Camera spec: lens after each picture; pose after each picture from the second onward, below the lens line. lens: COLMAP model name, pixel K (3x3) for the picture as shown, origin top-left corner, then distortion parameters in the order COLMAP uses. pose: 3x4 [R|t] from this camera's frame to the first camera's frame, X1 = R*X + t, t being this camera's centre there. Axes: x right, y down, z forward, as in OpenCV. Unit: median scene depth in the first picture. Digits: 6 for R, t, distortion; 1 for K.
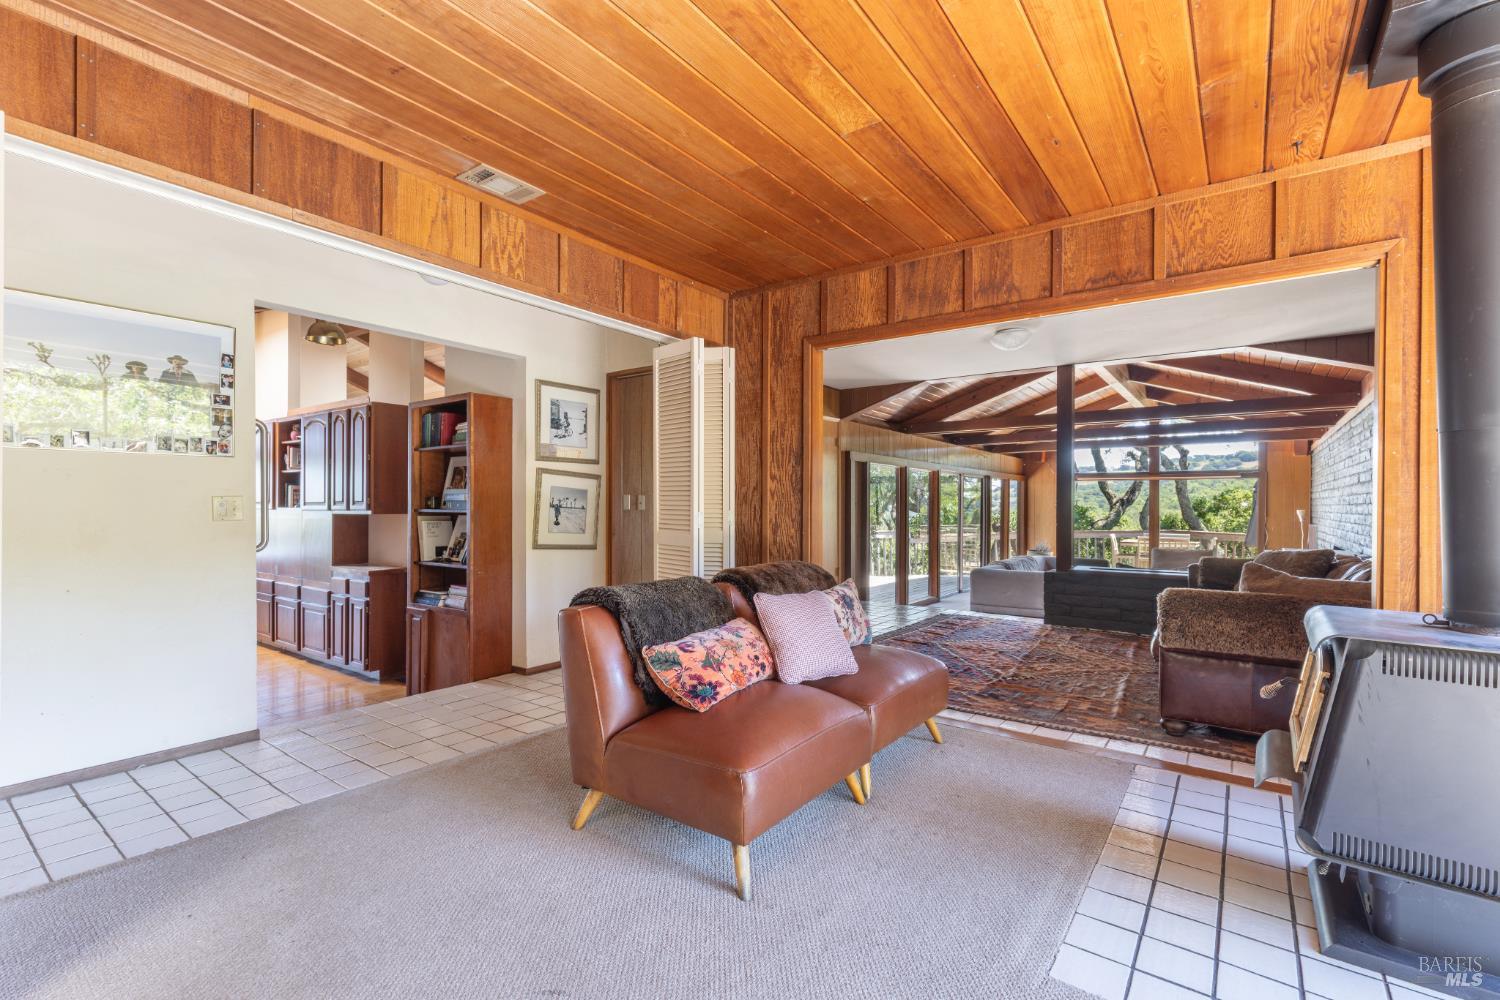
lens RADIAL K [[678.1, 0, 755.1], [0, 678.1, 502.3], [0, 0, 1]] dist [0.008718, -0.001367]
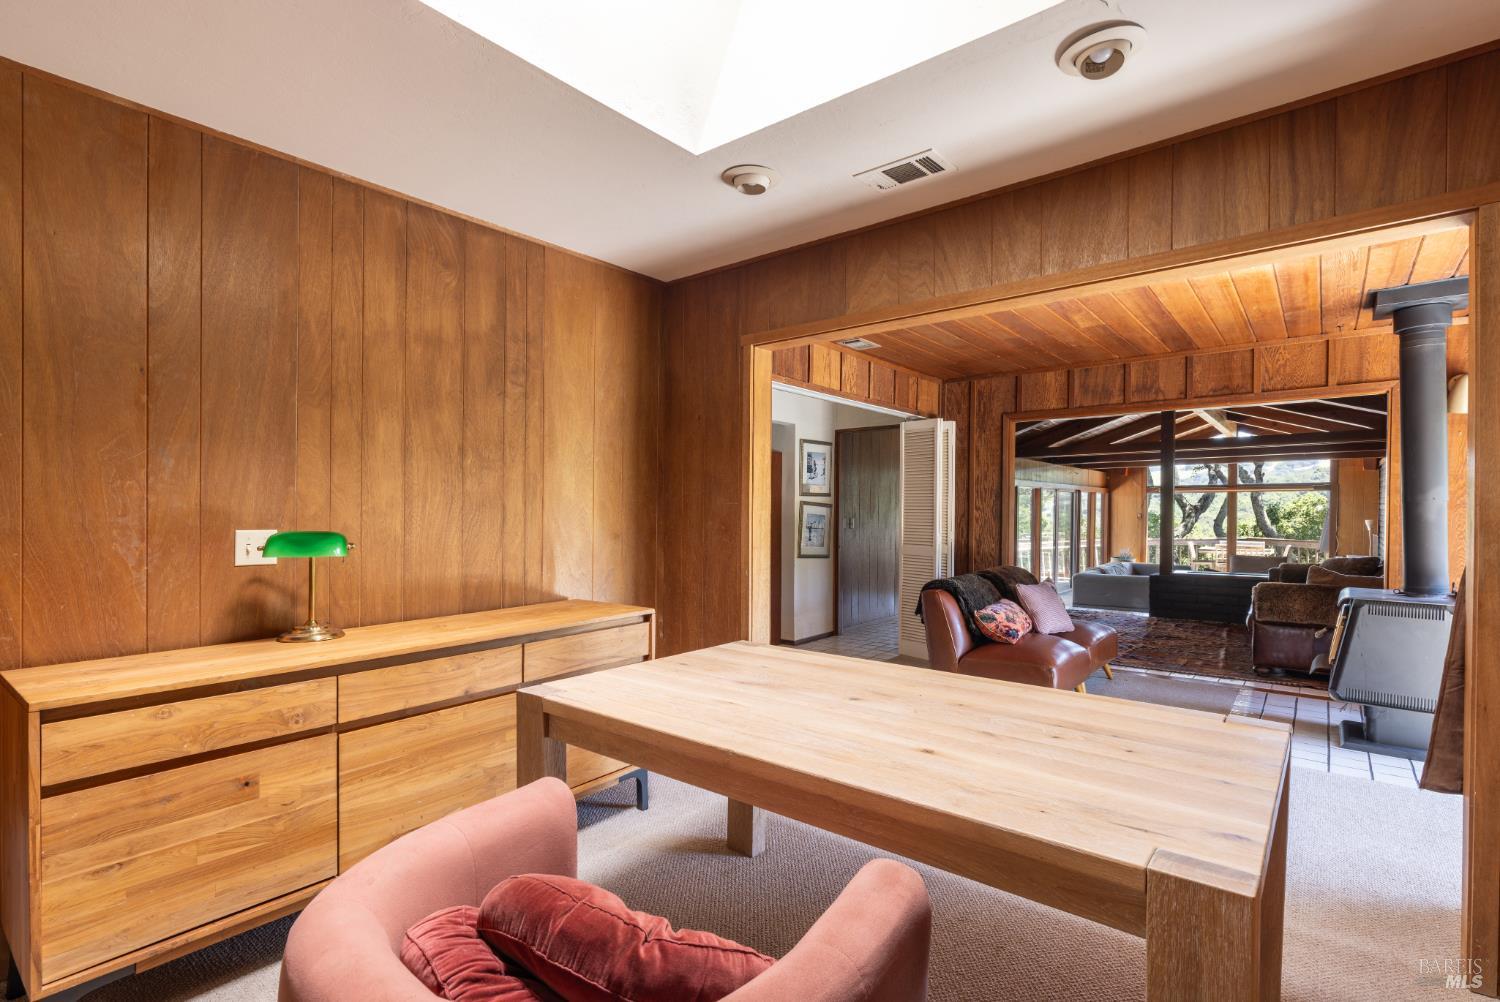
lens RADIAL K [[709.3, 0, 761.0], [0, 709.3, 520.6], [0, 0, 1]] dist [-0.001405, -0.000605]
pose [[0.998939, -0.005022, -0.045773, -0.401495], [0.005855, 0.999819, 0.018089, -0.044447], [0.045674, -0.018338, 0.998788, -0.587808]]
